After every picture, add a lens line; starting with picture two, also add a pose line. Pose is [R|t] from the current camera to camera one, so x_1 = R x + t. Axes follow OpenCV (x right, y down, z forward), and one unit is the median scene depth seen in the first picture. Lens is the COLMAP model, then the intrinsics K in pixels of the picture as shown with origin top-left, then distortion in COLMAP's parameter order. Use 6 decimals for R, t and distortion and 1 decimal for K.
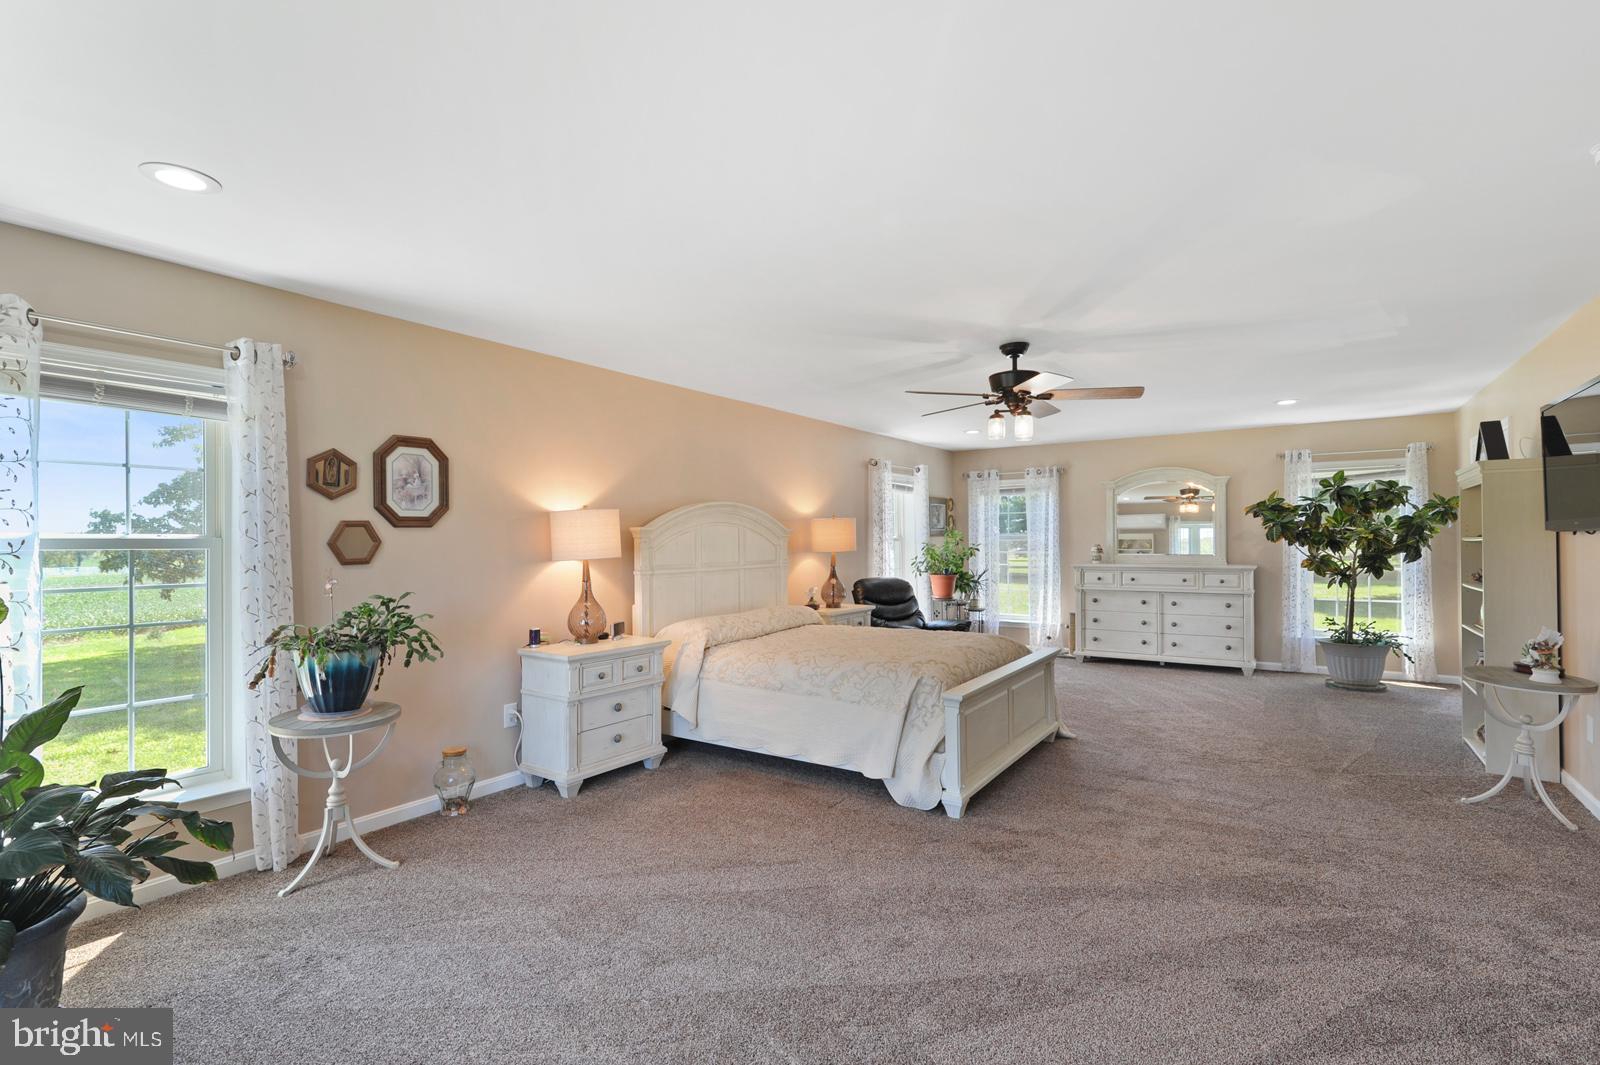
lens RADIAL K [[741.6, 0, 802.0], [0, 741.6, 536.6], [0, 0, 1]] dist [-0.001230, 0.001215]
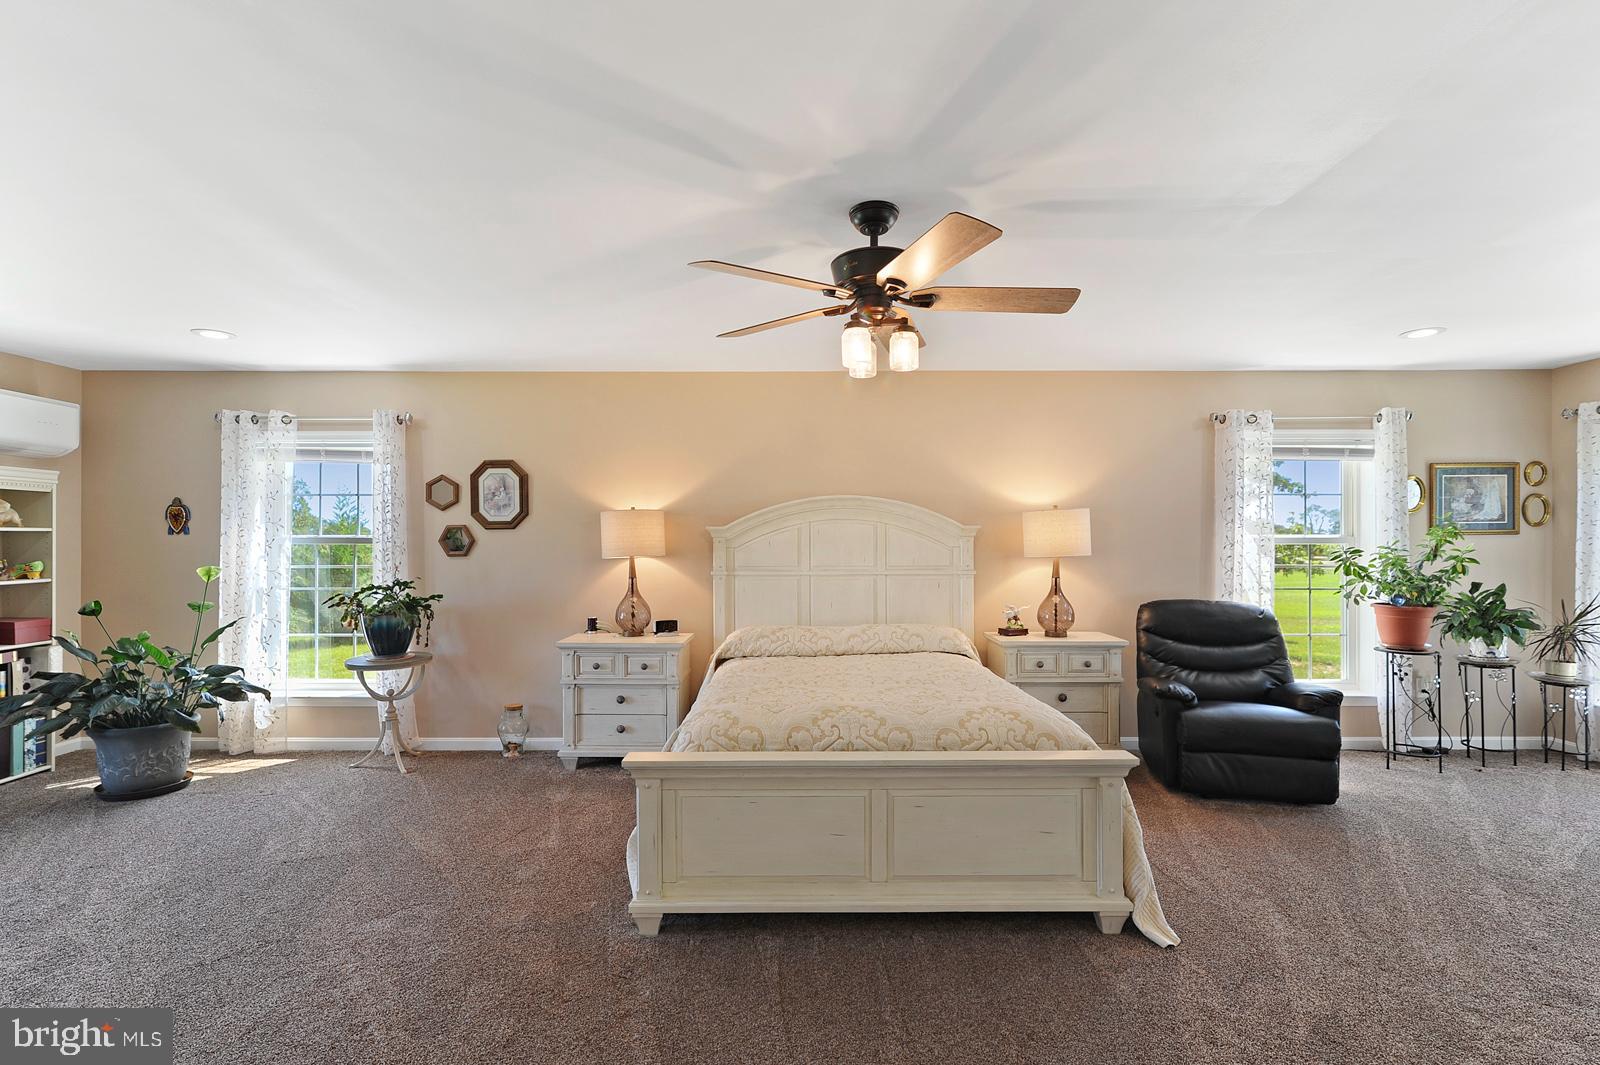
lens RADIAL K [[741.6, 0, 800.9], [0, 741.6, 533.8], [0, 0, 1]] dist [-0.001230, 0.001215]
pose [[0.555515, -0.006381, -0.831482, 0.840584], [0.000638, 0.999974, -0.007247, 0.005519], [0.831506, 0.003496, 0.555504, 0.698244]]
